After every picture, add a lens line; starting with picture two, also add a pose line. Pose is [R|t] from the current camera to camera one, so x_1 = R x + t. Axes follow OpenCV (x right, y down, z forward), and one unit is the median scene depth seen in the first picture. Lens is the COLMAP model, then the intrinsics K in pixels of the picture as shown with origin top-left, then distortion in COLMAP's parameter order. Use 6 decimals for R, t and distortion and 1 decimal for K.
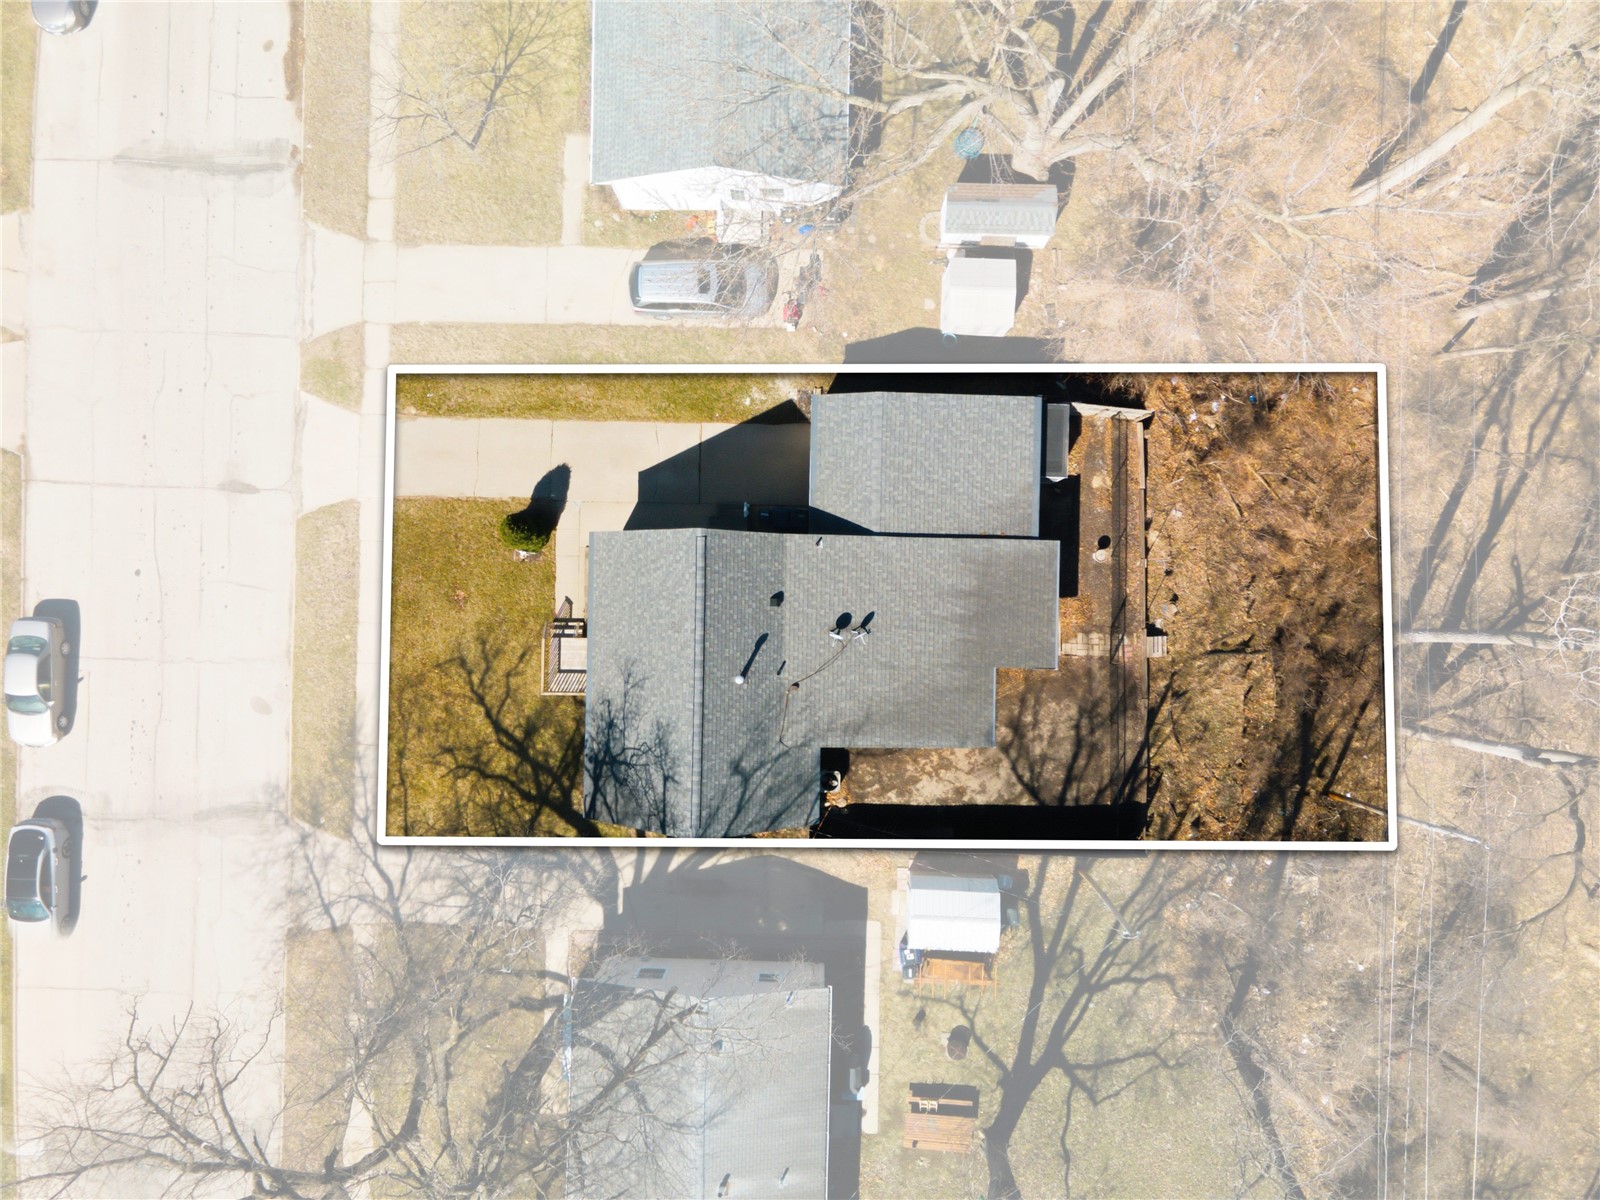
lens RADIAL K [[1159.4, 0, 803.7], [0, 1159.4, 600.1], [0, 0, 1]] dist [0.038714, 0.017258]
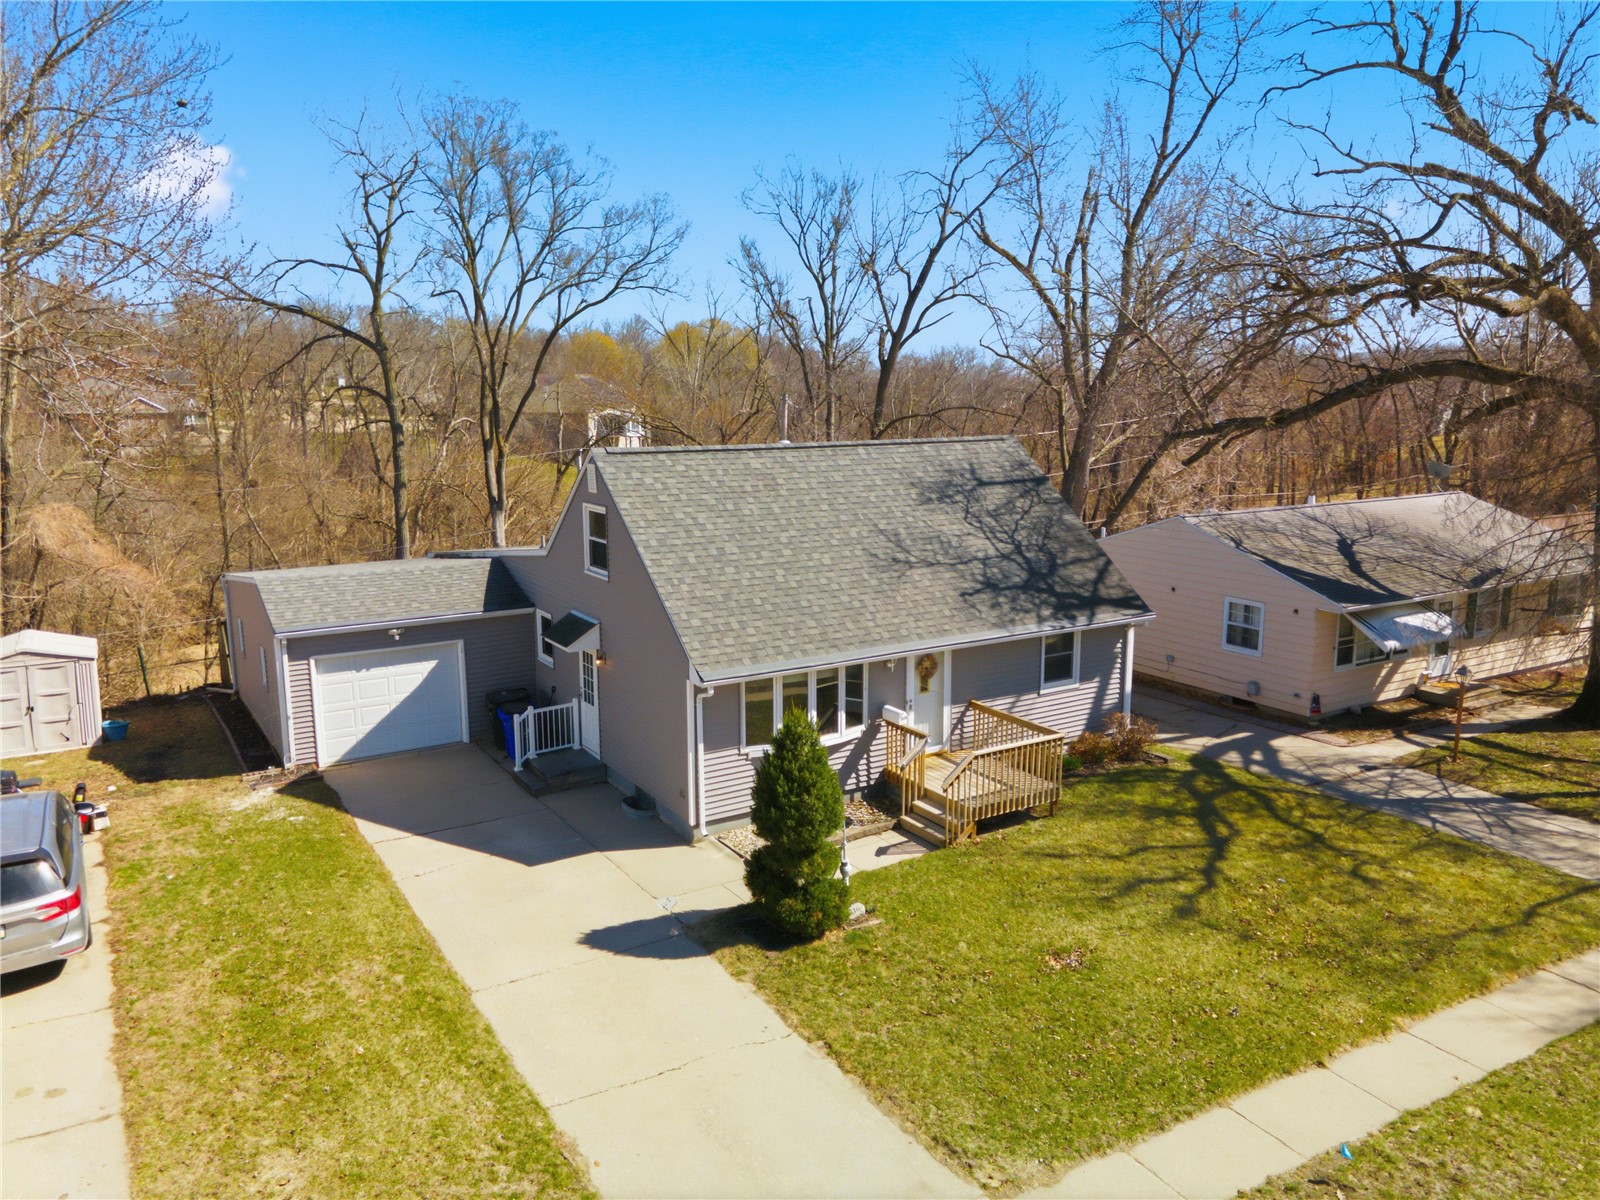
lens RADIAL K [[1159.4, 0, 798.6], [0, 1159.4, 588.6], [0, 0, 1]] dist [0.038714, 0.017258]
pose [[-0.542898, -0.118848, 0.831346, -0.525765], [0.839743, -0.088185, 0.535775, -0.242897], [0.009637, 0.988989, 0.147677, 0.841340]]
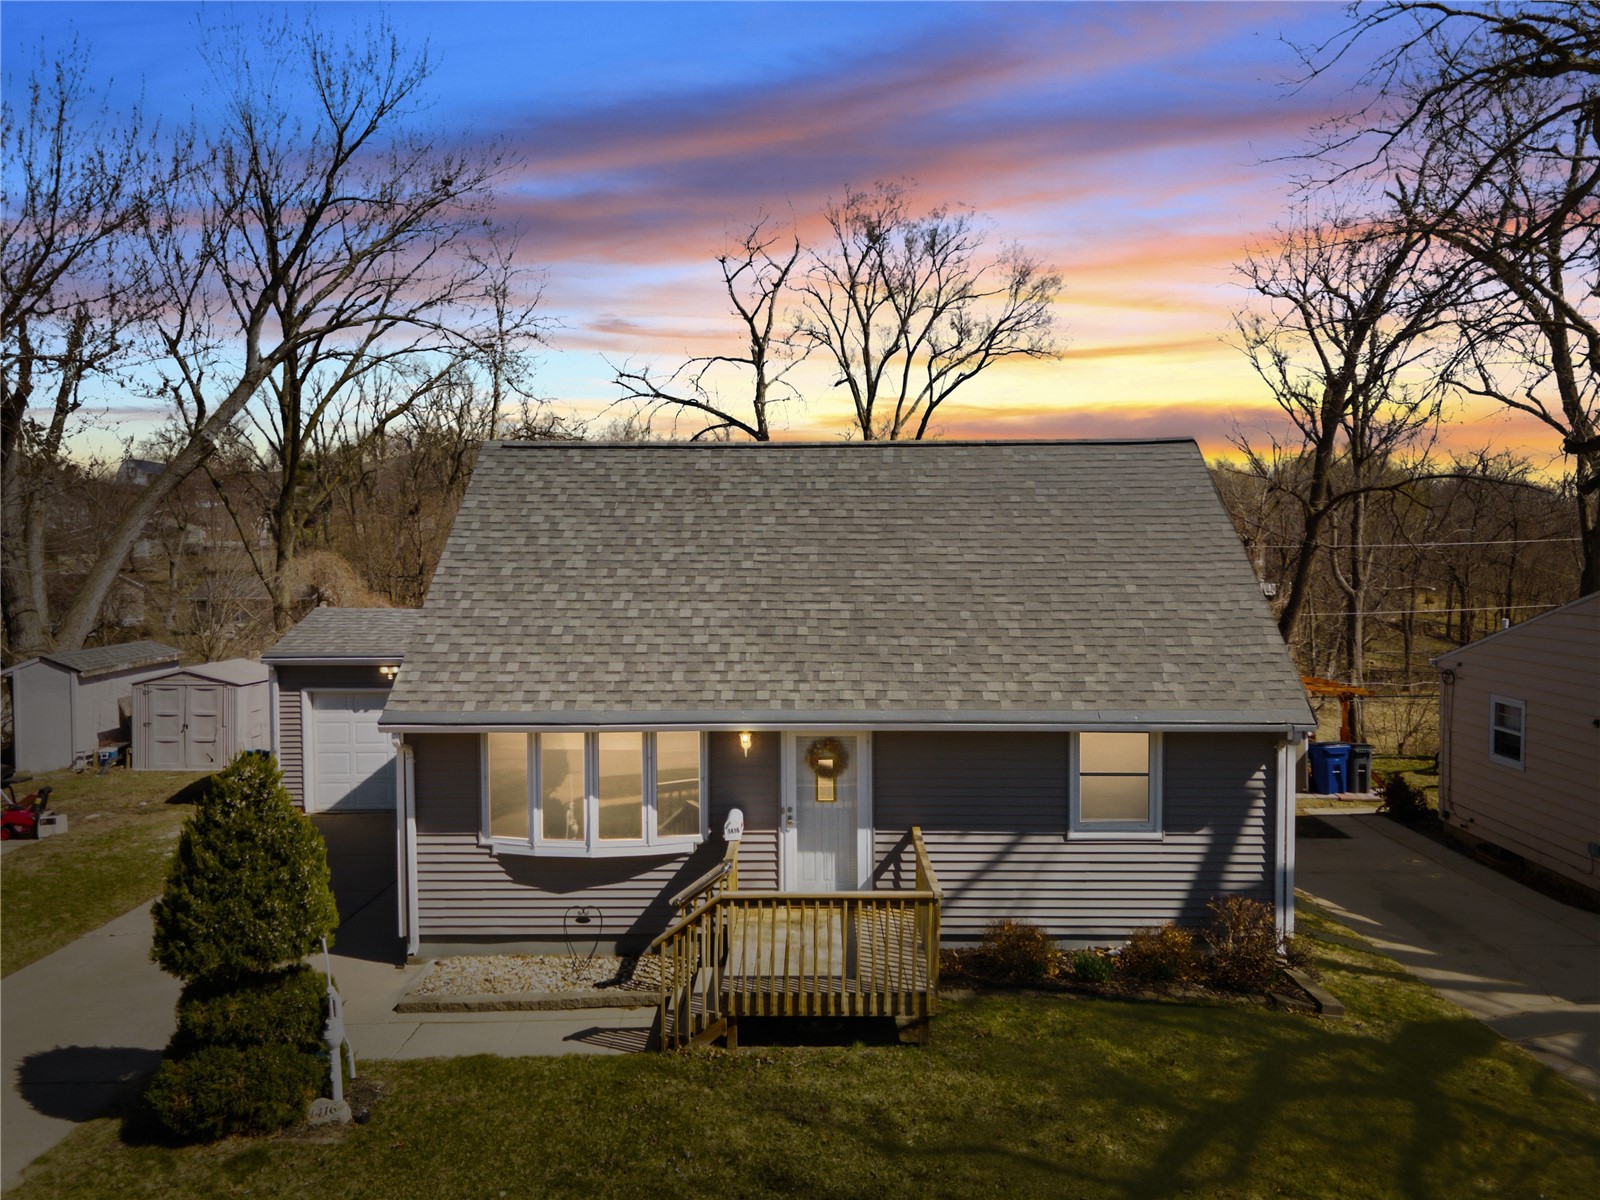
lens RADIAL K [[1159.4, 0, 799.5], [0, 1159.4, 593.6], [0, 0, 1]] dist [0.038714, 0.017258]
pose [[-0.005161, -0.022855, 0.999725, -0.458794], [0.999982, 0.002846, 0.005227, 0.047169], [-0.002964, 0.999735, 0.022840, 0.894995]]
